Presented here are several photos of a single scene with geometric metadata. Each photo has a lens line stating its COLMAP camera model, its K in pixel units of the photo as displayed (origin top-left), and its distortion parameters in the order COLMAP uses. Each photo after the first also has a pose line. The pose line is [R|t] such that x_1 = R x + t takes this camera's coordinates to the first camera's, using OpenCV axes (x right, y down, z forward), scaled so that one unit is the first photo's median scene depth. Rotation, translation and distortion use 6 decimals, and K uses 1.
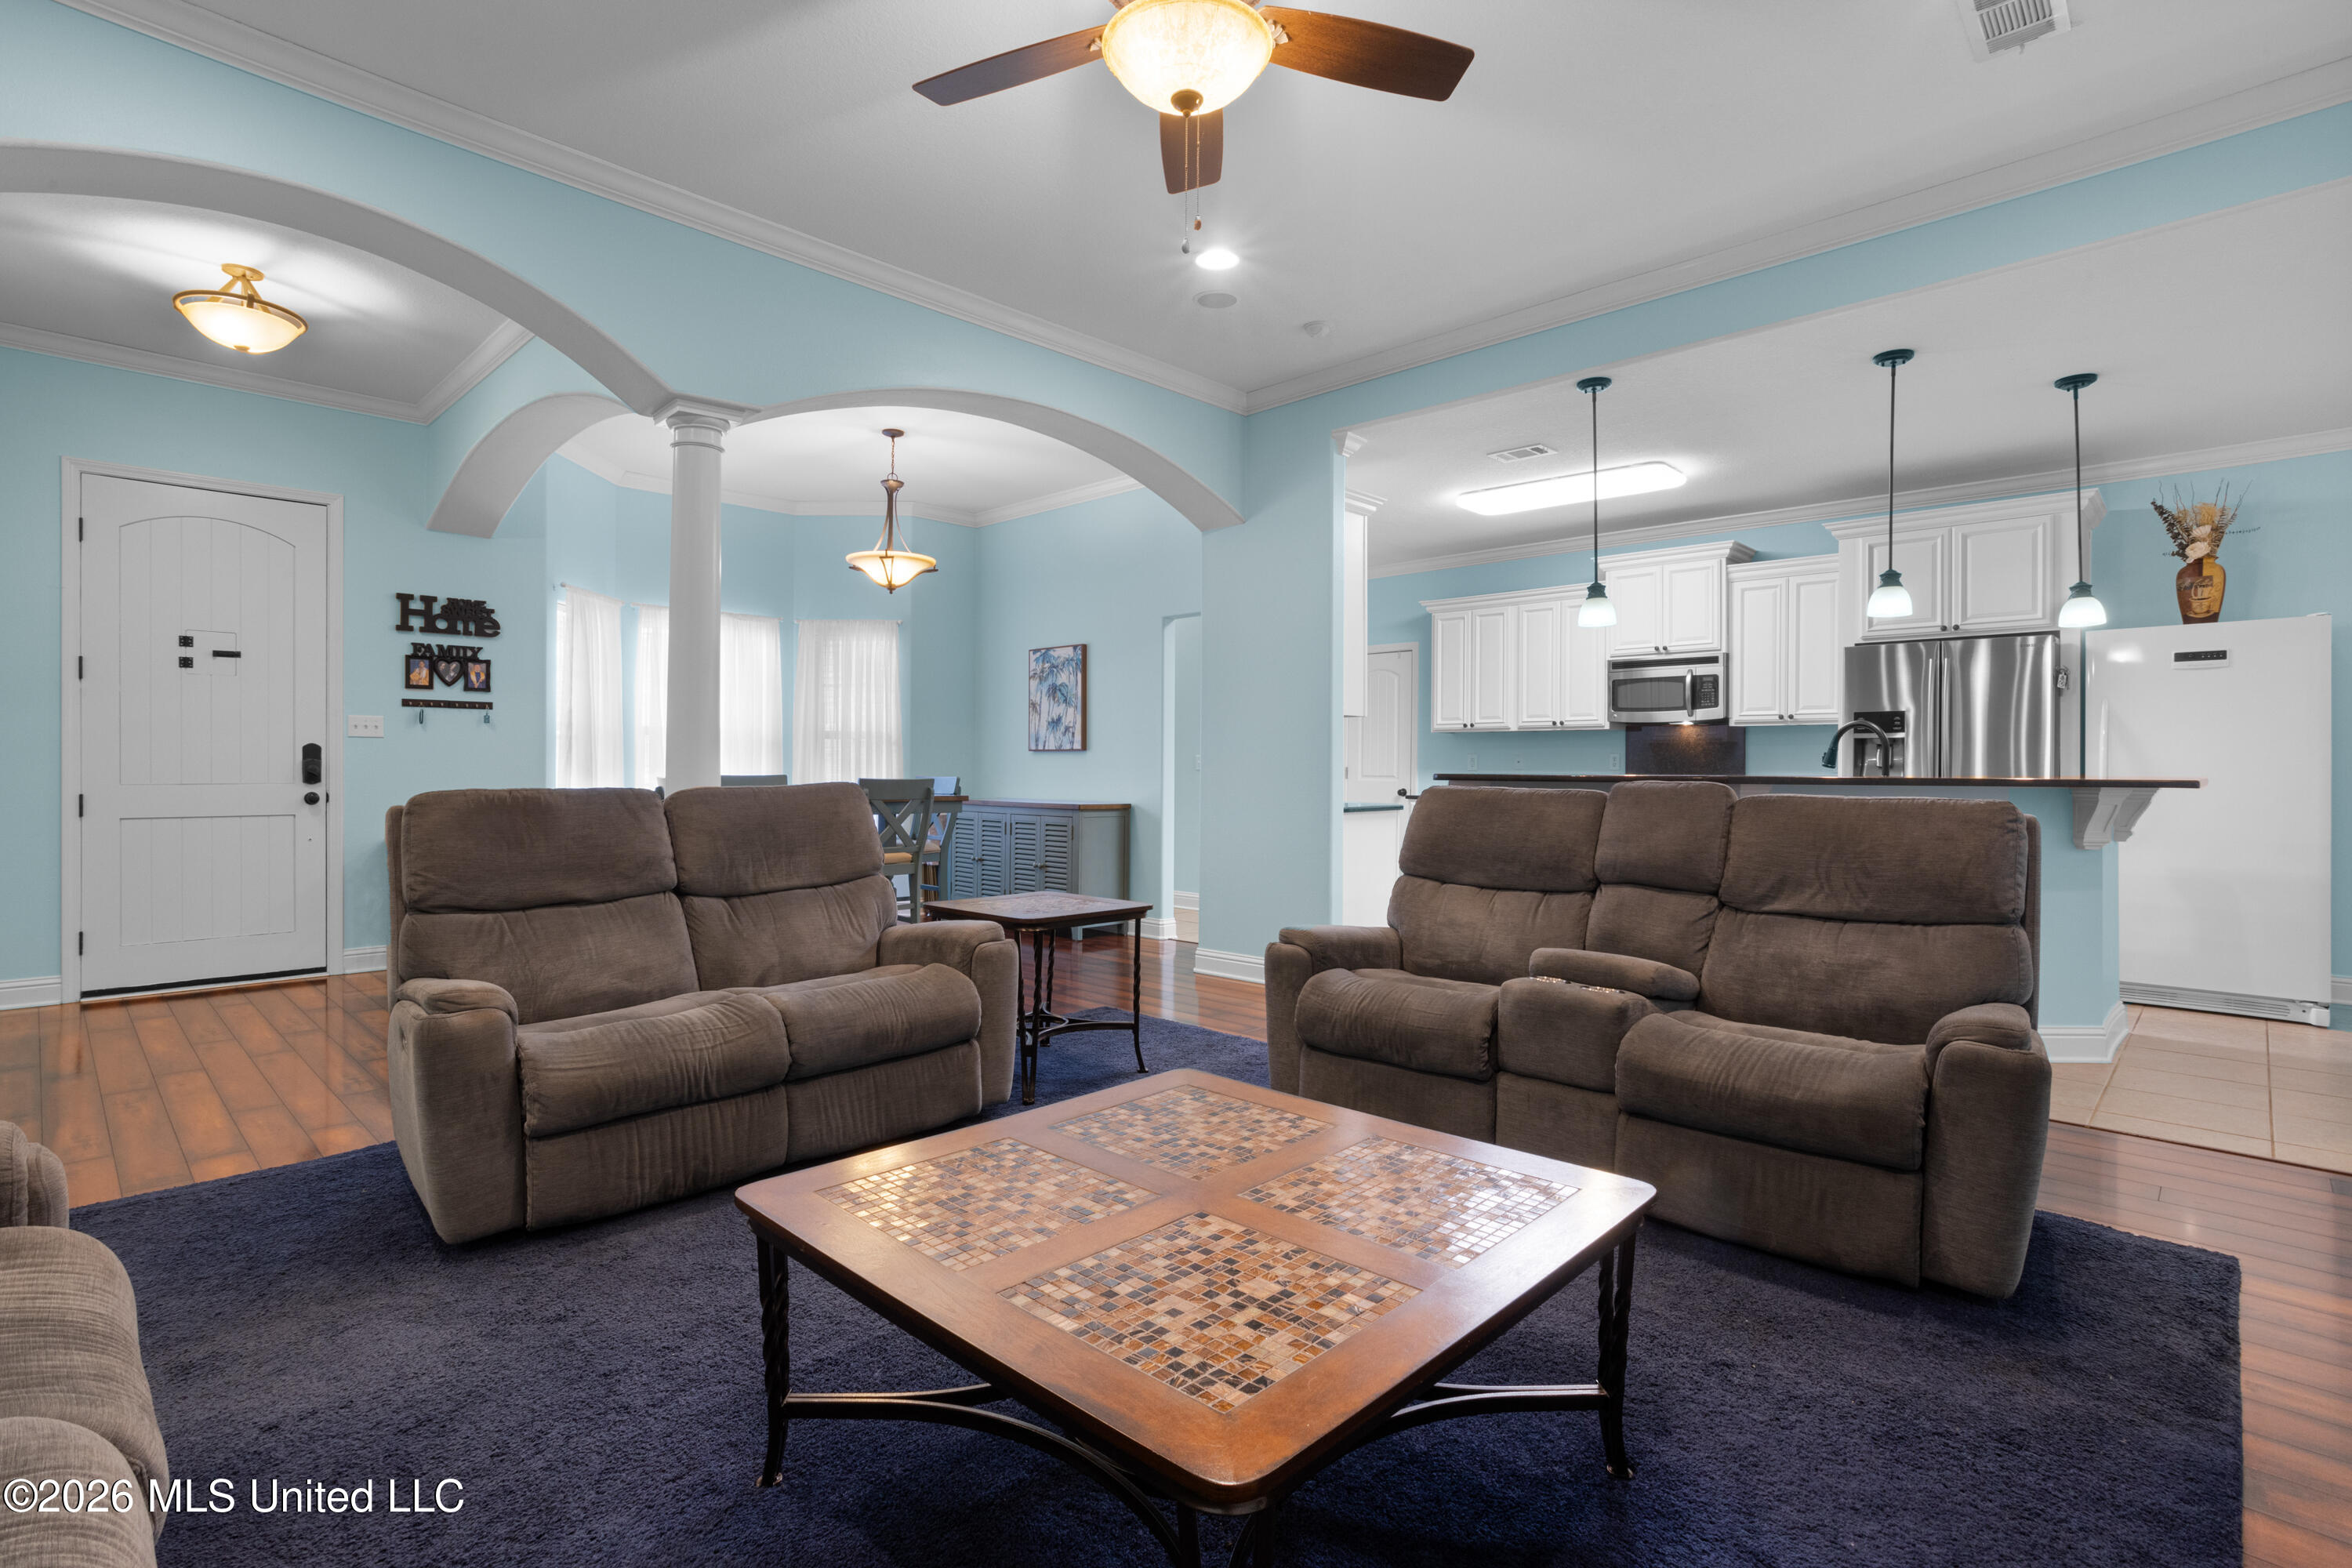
lens RADIAL K [[1133.9, 0, 1183.3], [0, 1133.9, 768.1], [0, 0, 1]] dist [-0.033126, 0.017078]
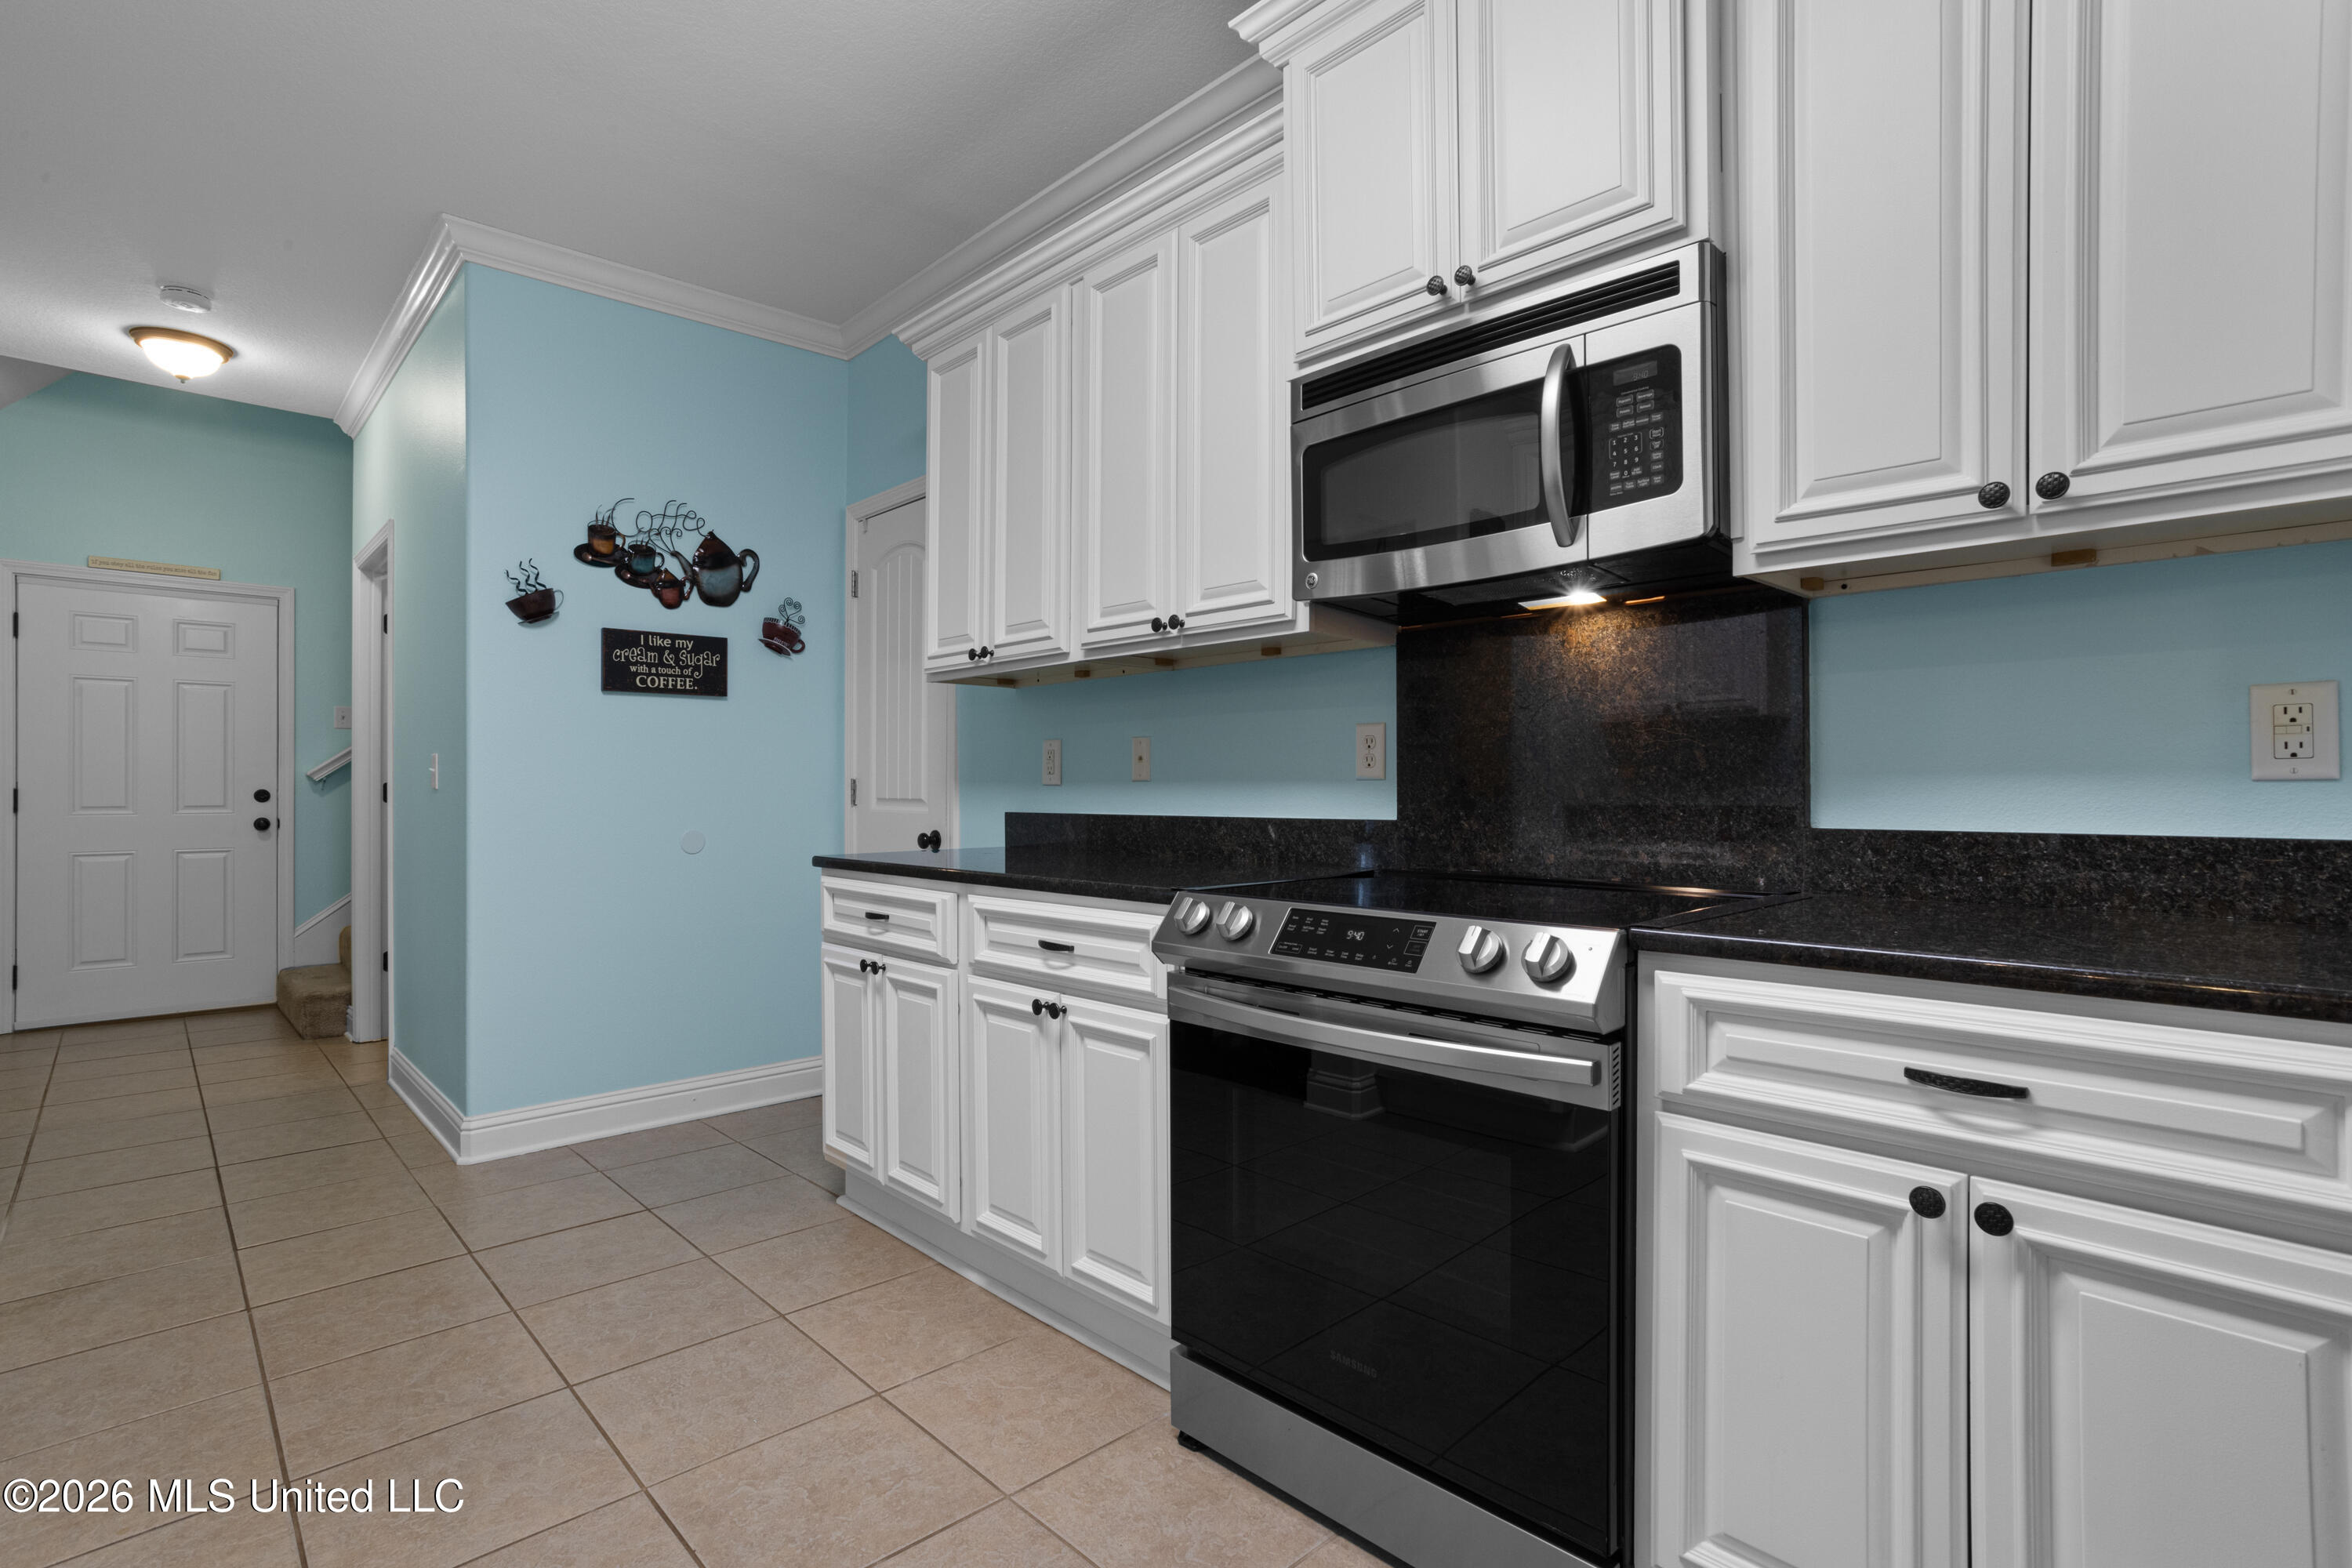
lens RADIAL K [[1133.9, 0, 1164.7], [0, 1133.9, 783.1], [0, 0, 1]] dist [-0.033126, 0.017078]
pose [[0.996856, -0.012661, -0.078216, 0.471939], [0.012929, 0.999912, 0.002923, 0.002030], [0.078172, -0.003925, 0.996932, 0.931955]]
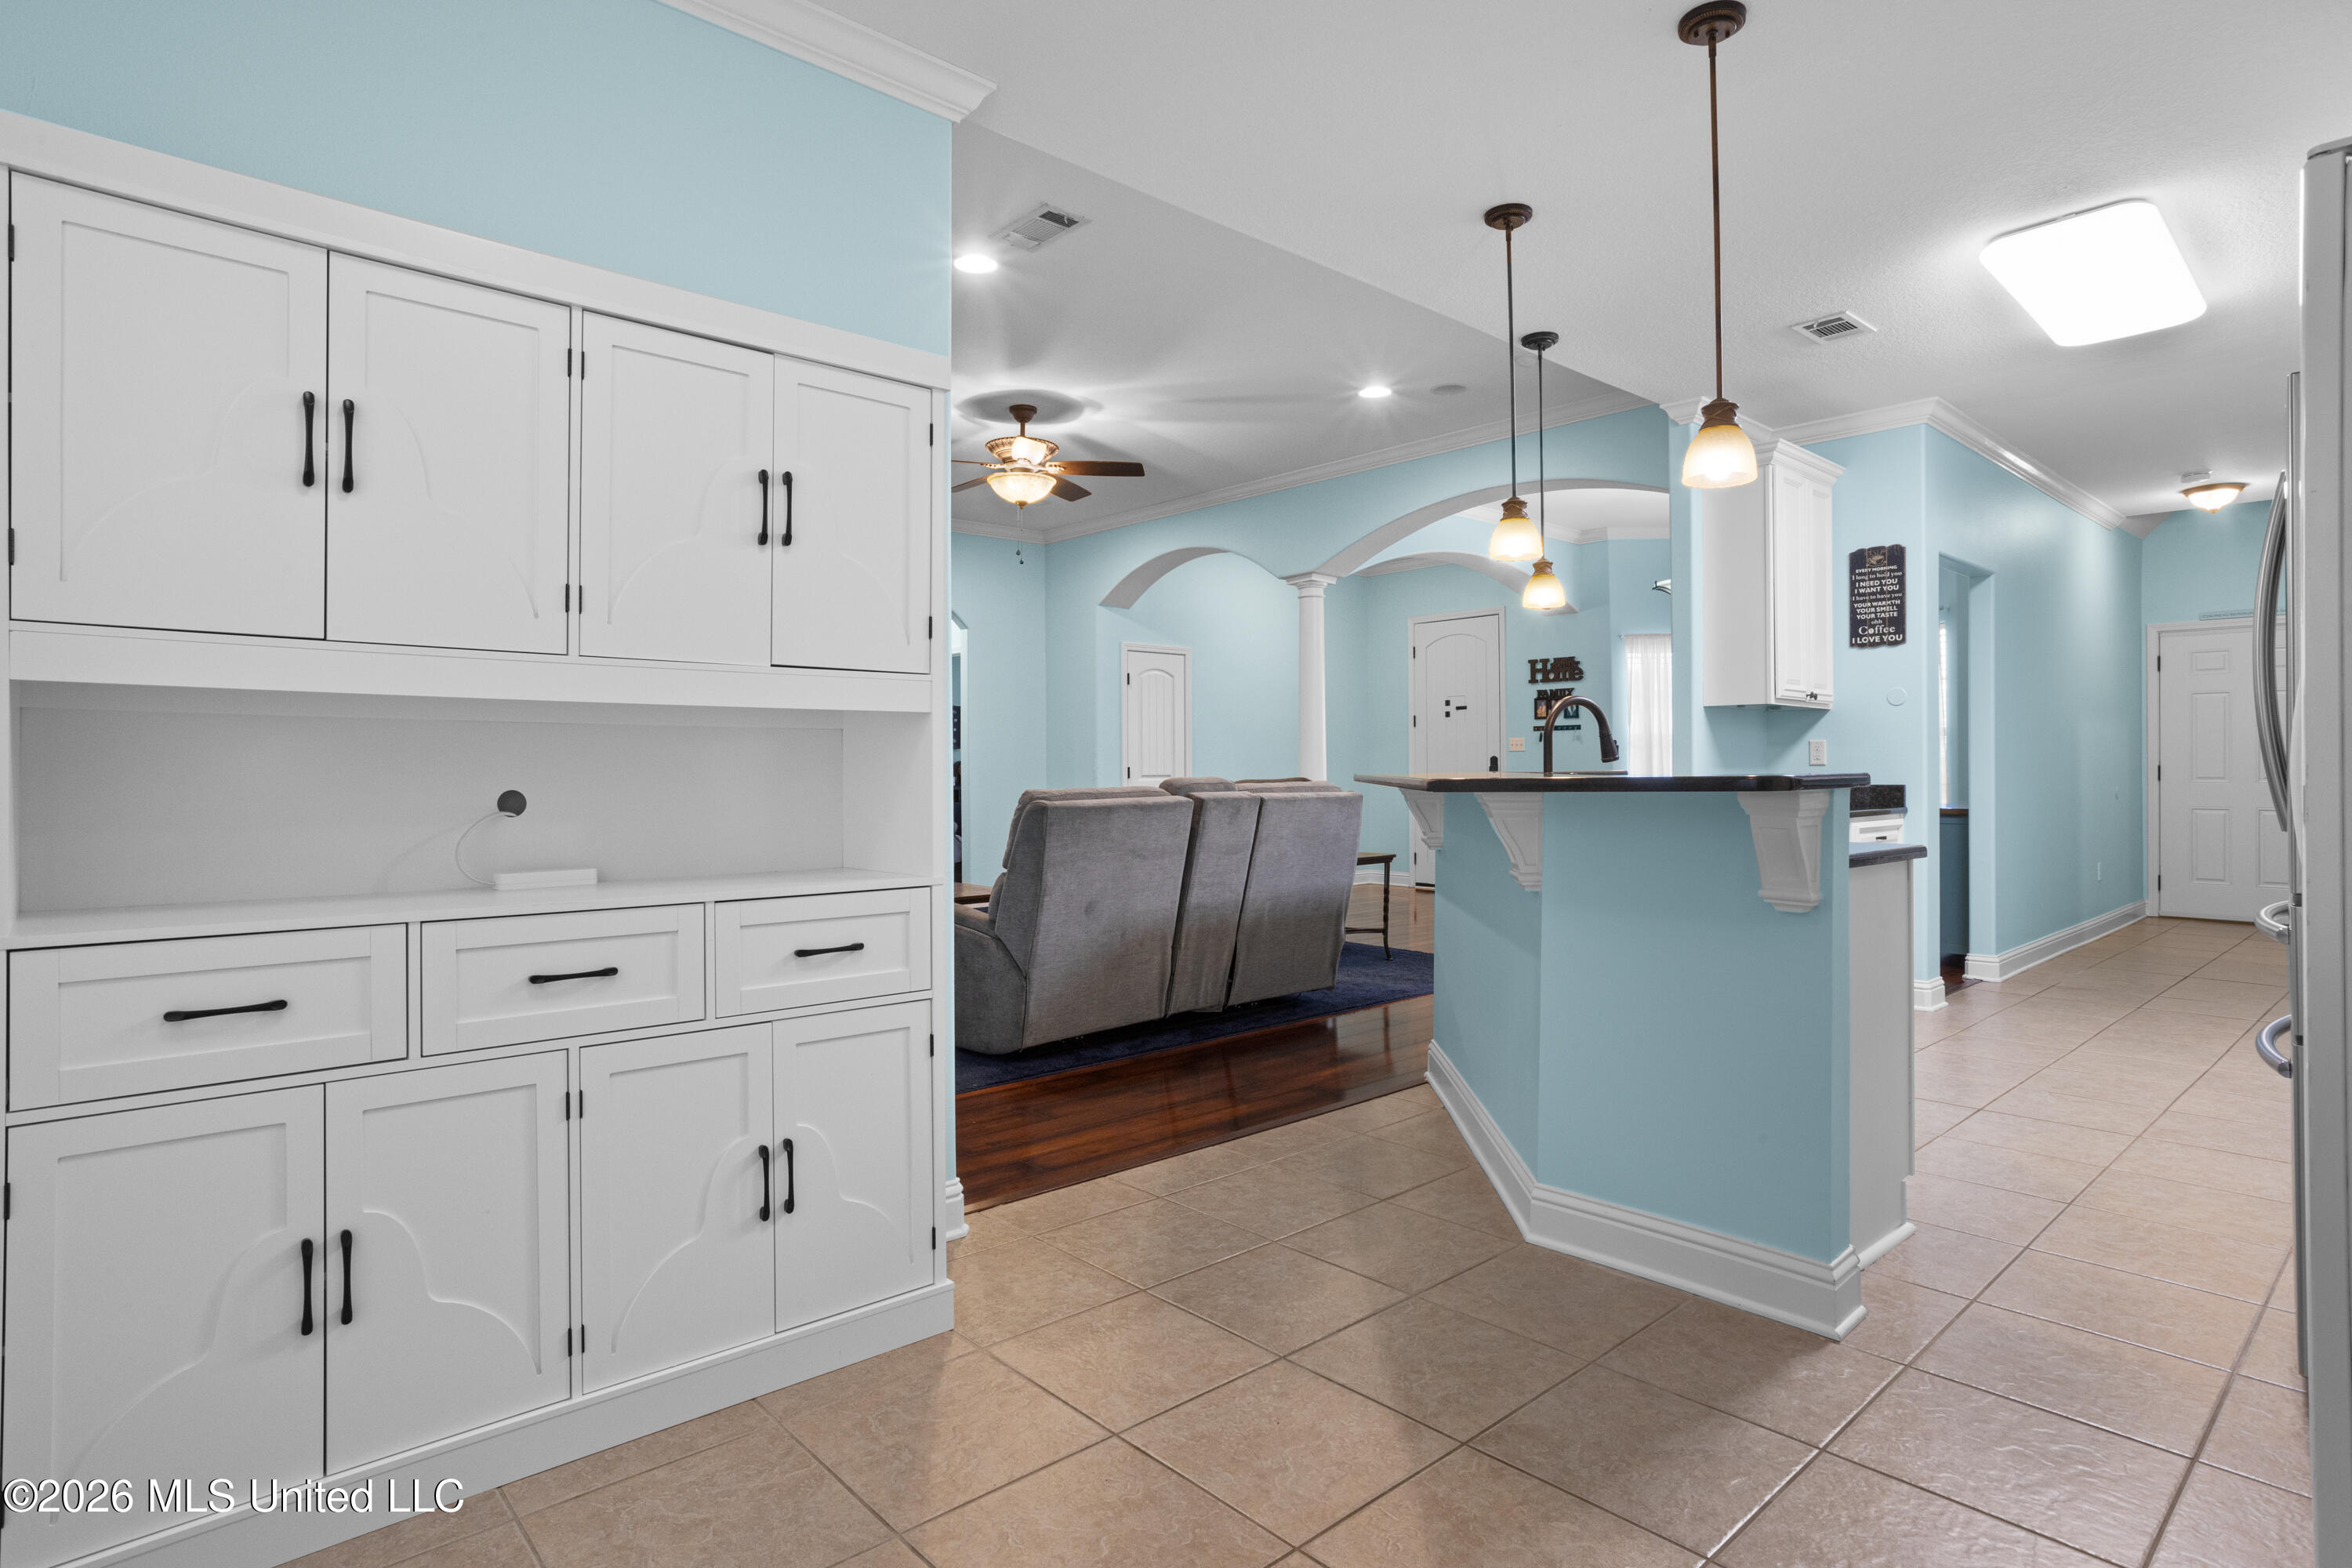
lens RADIAL K [[1223.1, 0, 1180.2], [0, 1223.1, 763.6], [0, 0, 1]] dist [-0.029842, 0.009844]
pose [[-0.086034, -0.006943, -0.996268, 1.053200], [0.004385, 0.999963, -0.007348, 0.001703], [0.996283, -0.005001, -0.086001, 0.642026]]
